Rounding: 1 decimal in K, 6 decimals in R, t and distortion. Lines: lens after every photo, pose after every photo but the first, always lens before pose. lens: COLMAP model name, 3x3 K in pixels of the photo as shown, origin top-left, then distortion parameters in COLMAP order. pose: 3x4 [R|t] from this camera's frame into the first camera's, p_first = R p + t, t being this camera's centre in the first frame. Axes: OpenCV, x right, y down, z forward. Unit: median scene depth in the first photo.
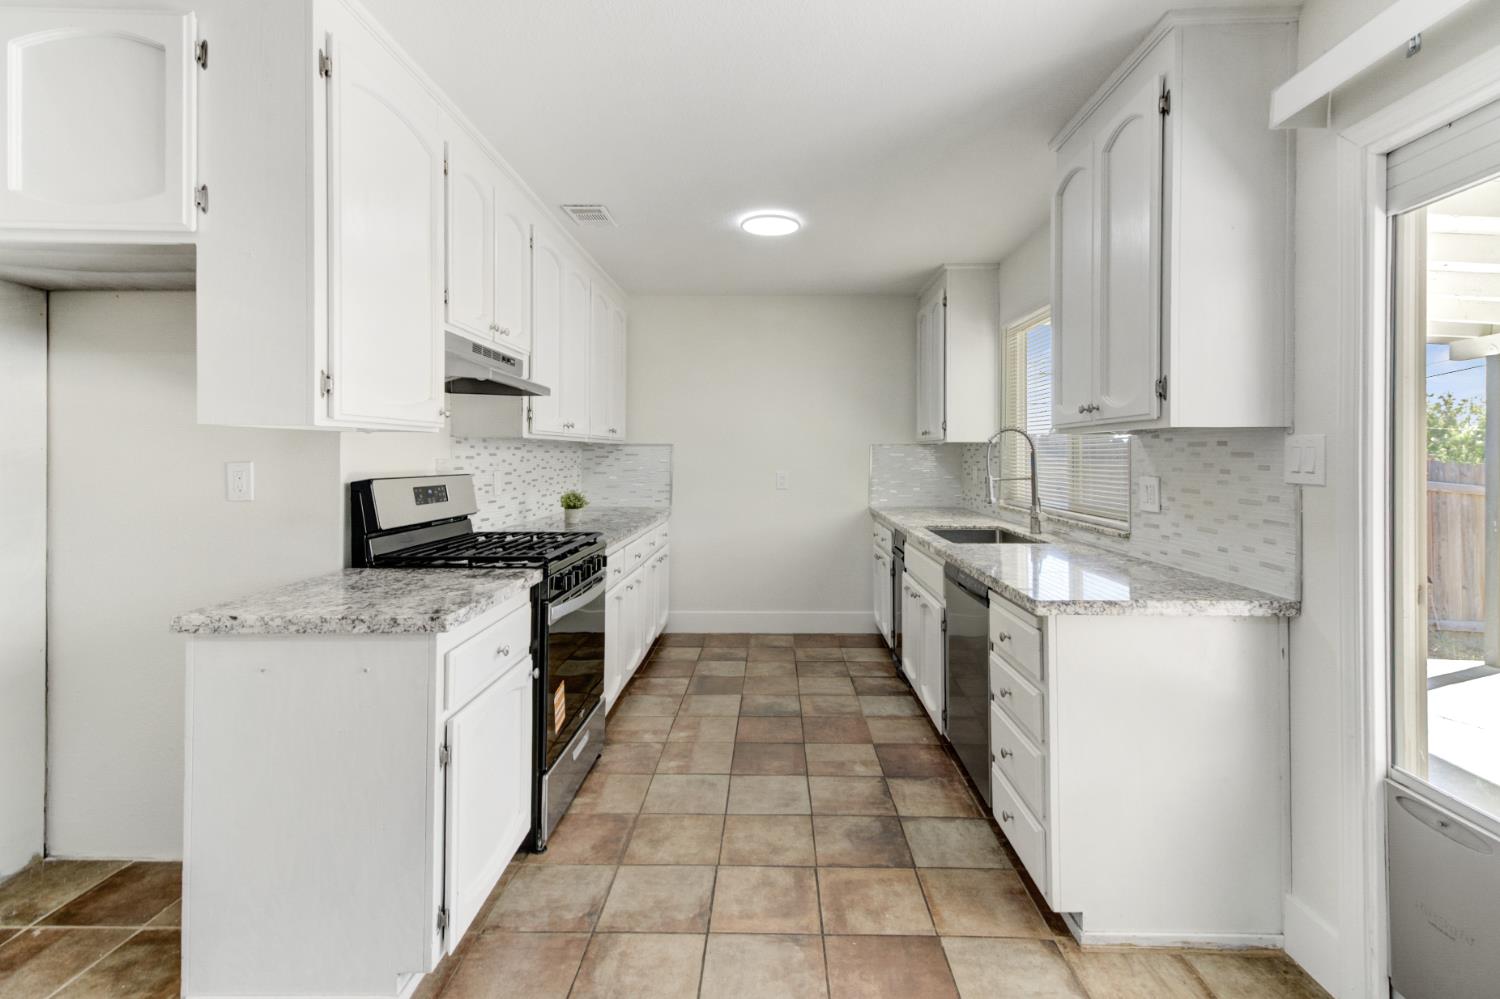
lens RADIAL K [[696.5, 0, 770.8], [0, 696.5, 451.3], [0, 0, 1]] dist [0.026341, -0.005747]
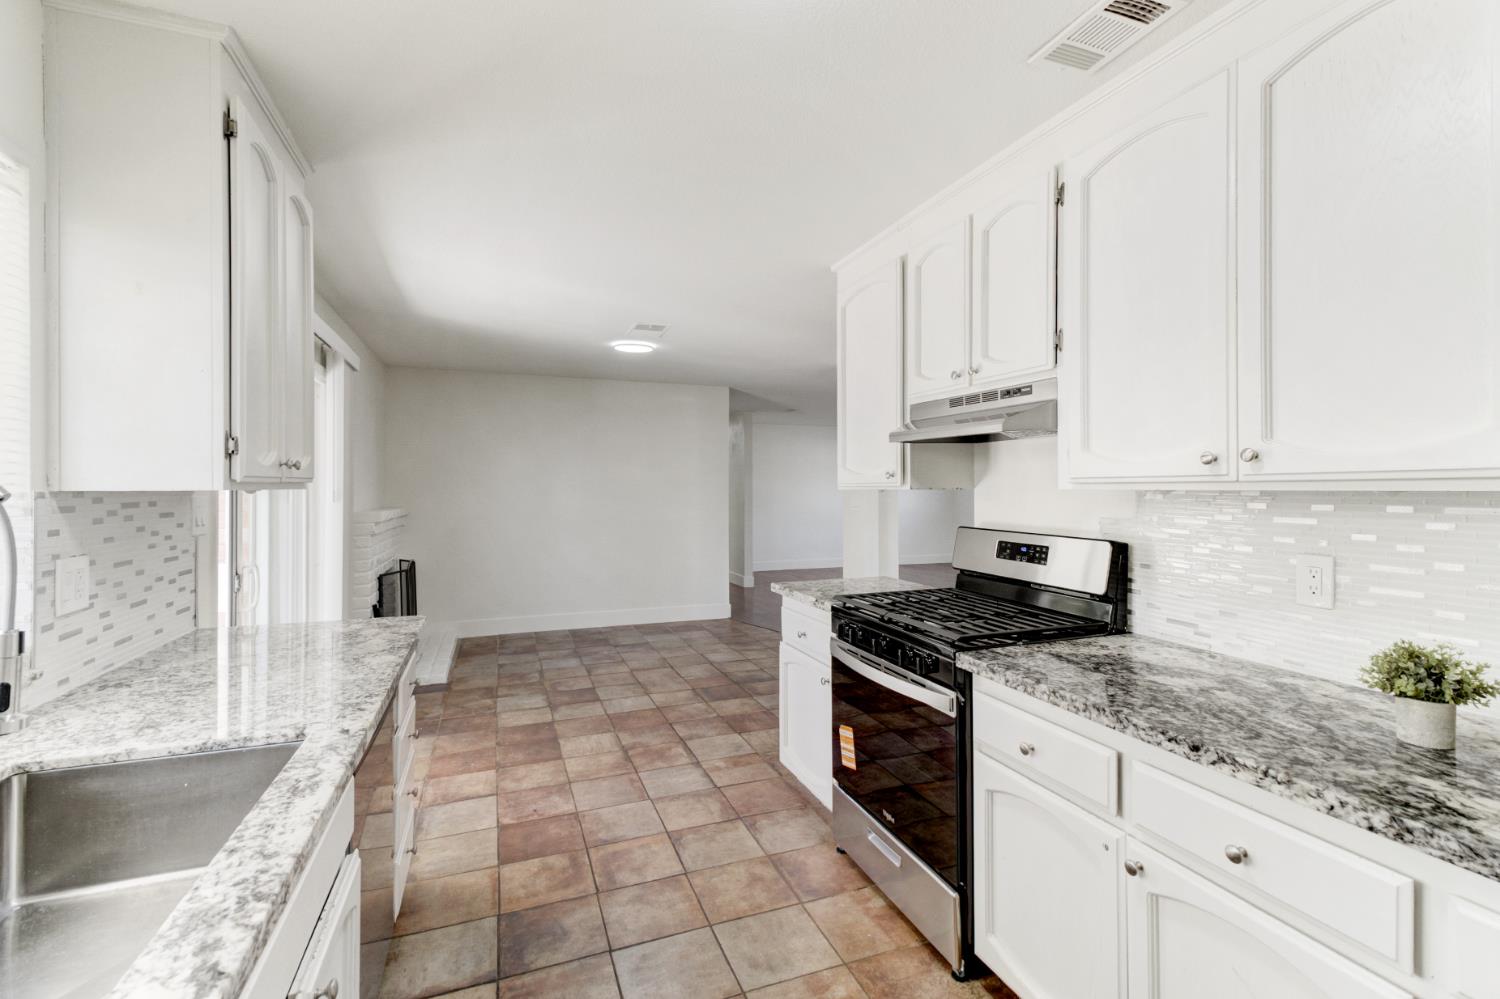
lens RADIAL K [[696.5, 0, 765.5], [0, 696.5, 486.5], [0, 0, 1]] dist [0.026341, -0.005747]
pose [[-0.931993, -0.000123, -0.362476, 0.211243], [0.001091, 0.999994, -0.003146, -0.029312], [0.362474, -0.003328, -0.931988, 2.062993]]
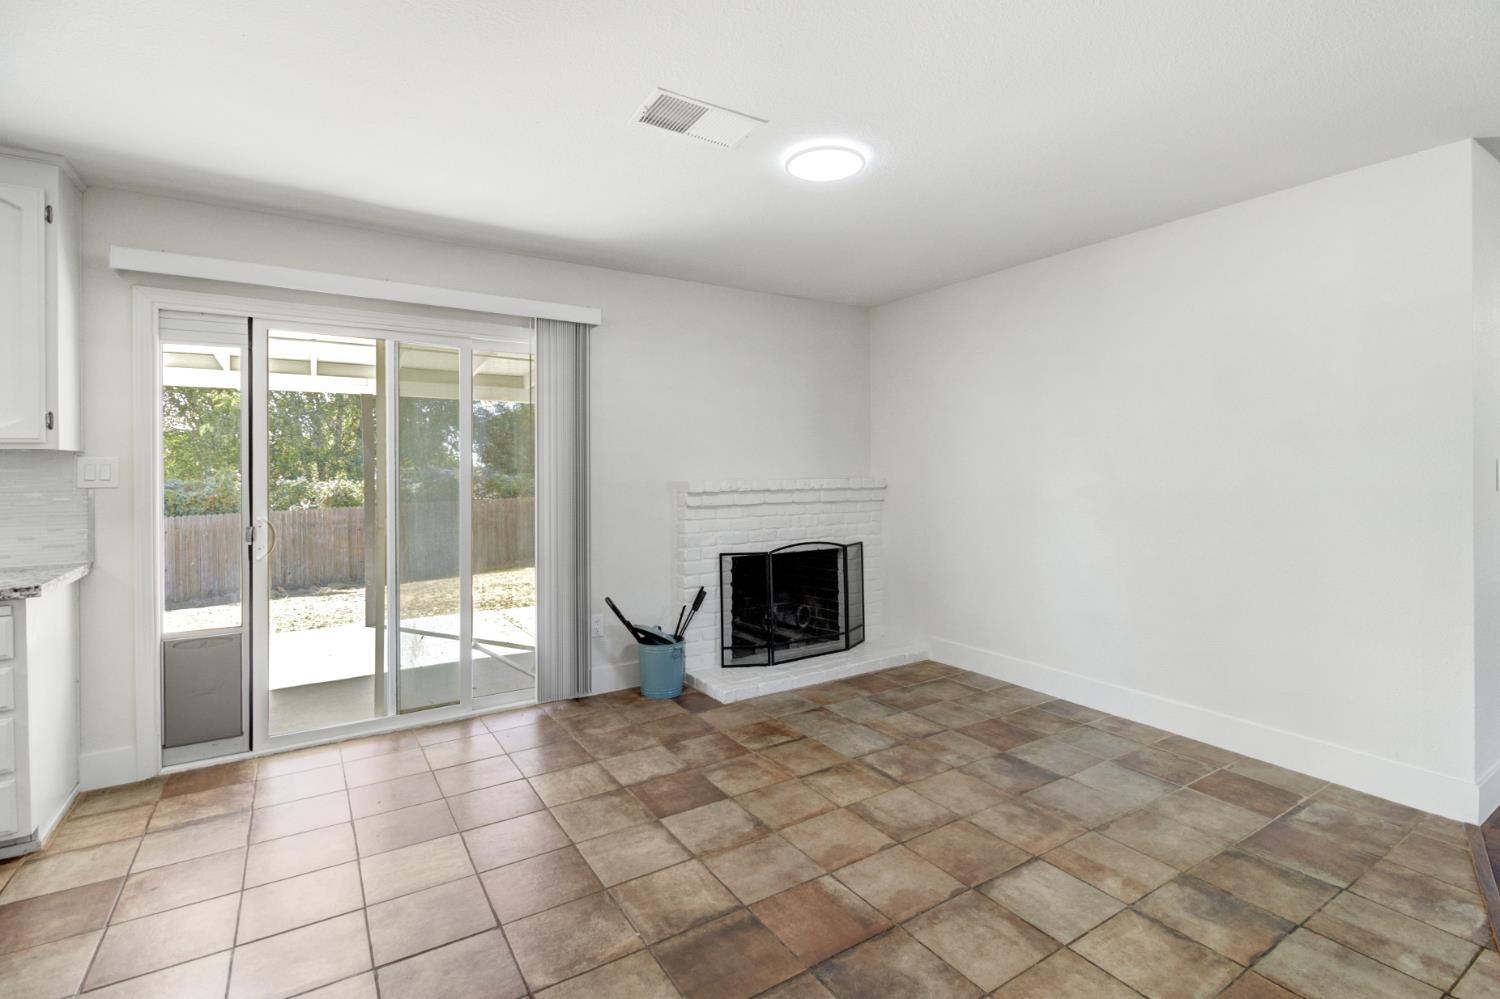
lens RADIAL K [[696.5, 0, 753.8], [0, 696.5, 476.8], [0, 0, 1]] dist [0.026341, -0.005747]
pose [[-0.538967, -0.010439, 0.842262, -1.121527], [0.001963, 0.999905, 0.013649, 0.002002], [-0.842324, 0.009010, -0.538896, 0.494536]]
